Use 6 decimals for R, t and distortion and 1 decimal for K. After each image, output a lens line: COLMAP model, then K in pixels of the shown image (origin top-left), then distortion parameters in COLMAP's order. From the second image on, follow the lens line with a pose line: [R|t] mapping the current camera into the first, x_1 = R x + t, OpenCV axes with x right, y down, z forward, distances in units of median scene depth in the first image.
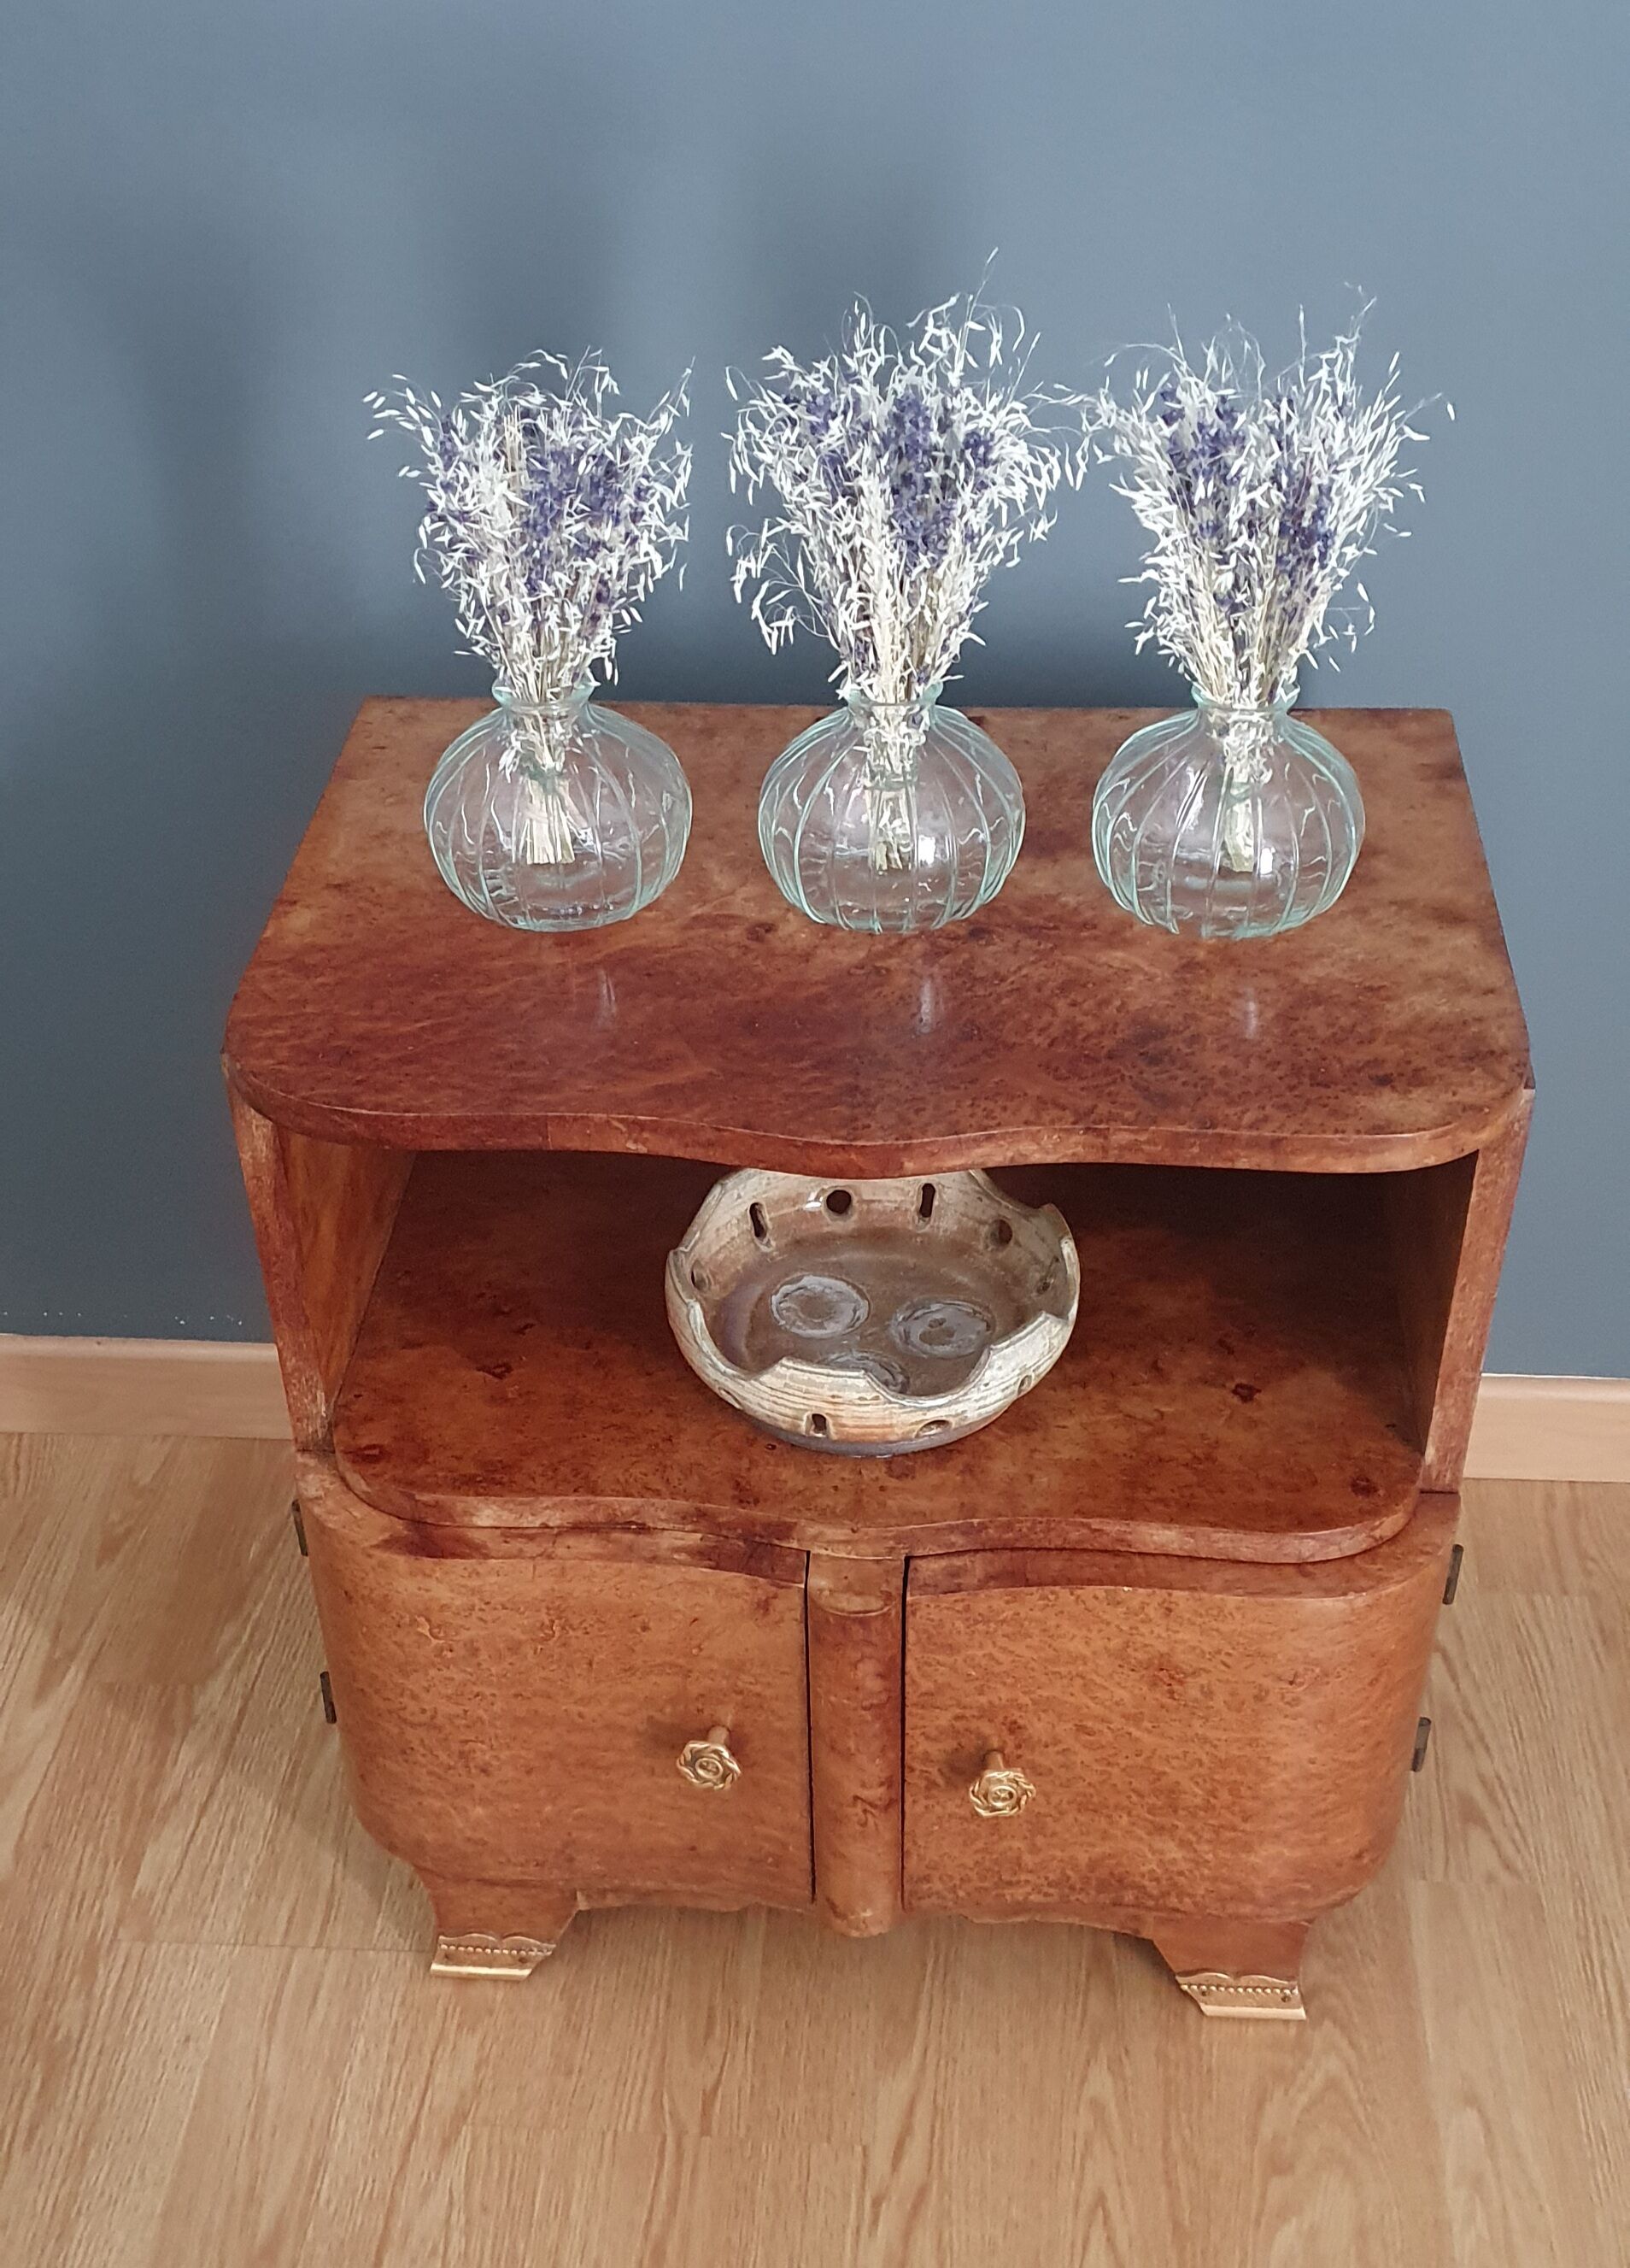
lens RADIAL K [[2666.0, 0, 784.6], [0, 2666.0, 1398.8], [0, 0, 1]] dist [0.295205, -1.168725]
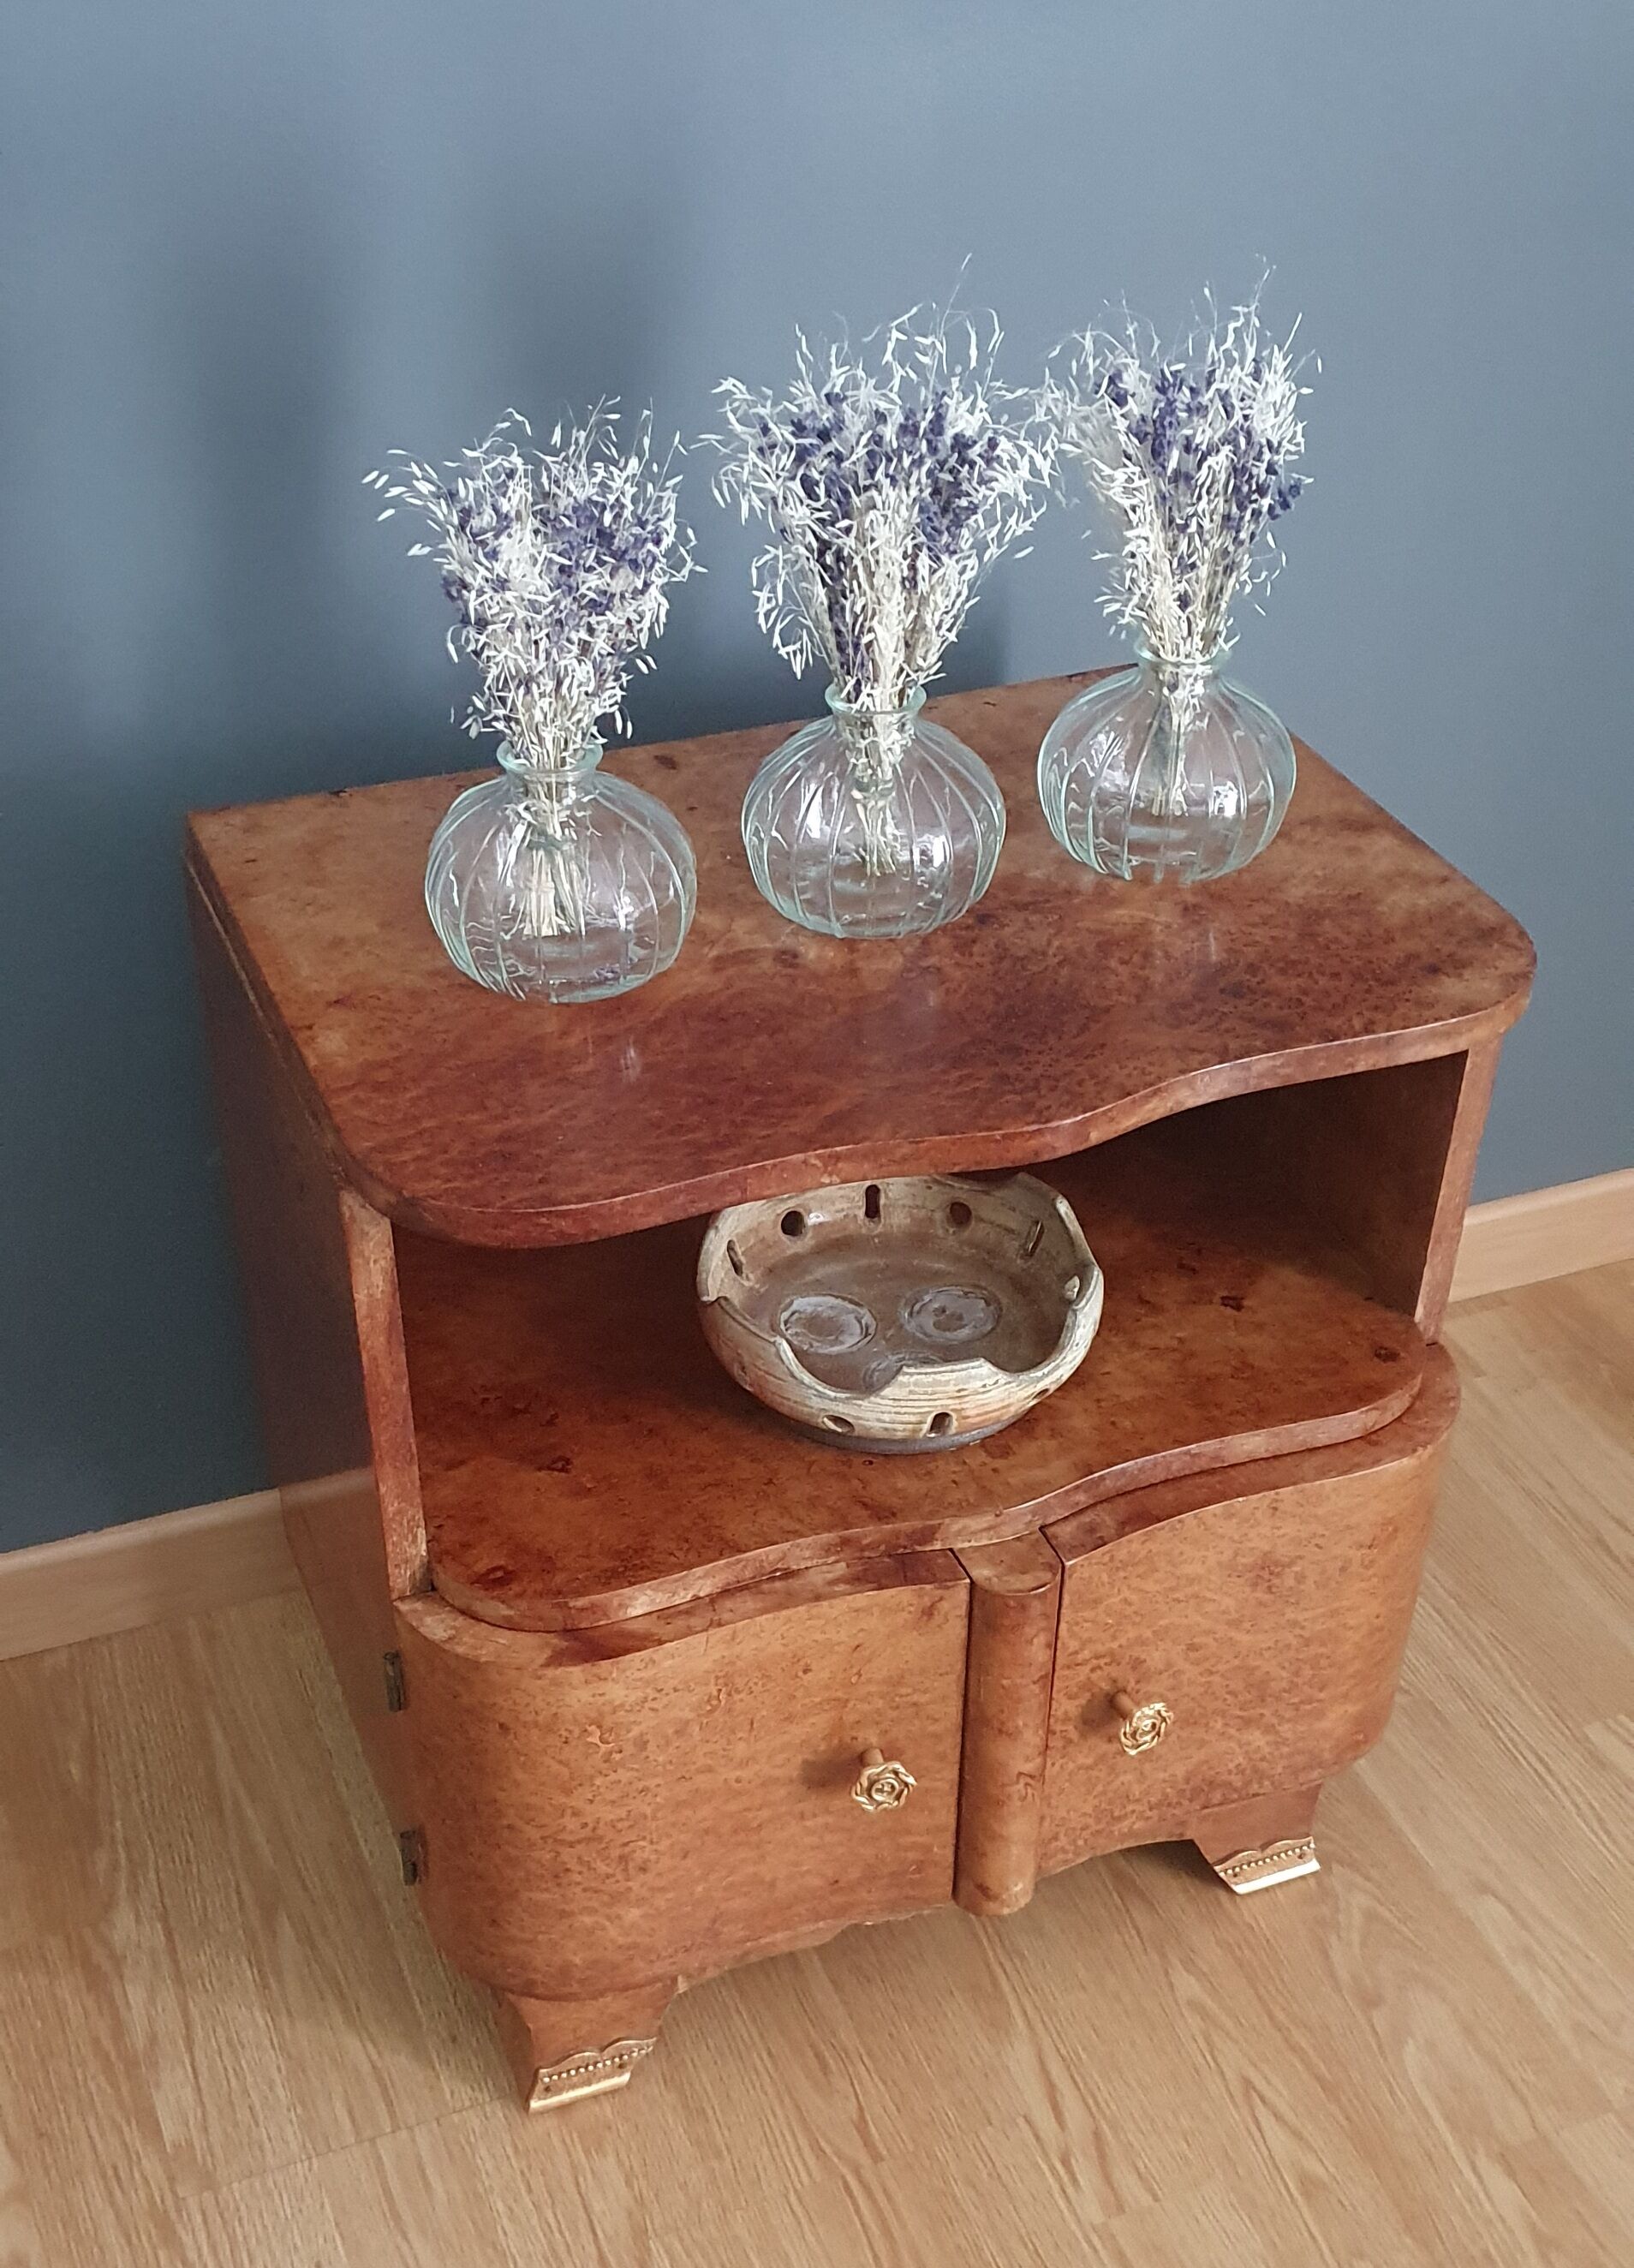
lens RADIAL K [[2680.2, 0, 800.2], [0, 2680.2, 1438.9], [0, 0, 1]] dist [0.295564, -1.194548]
pose [[0.898234, -0.253119, 0.359314, -0.391360], [0.255688, 0.965880, 0.041231, -0.039150], [-0.357490, 0.054838, 0.932305, 0.065072]]
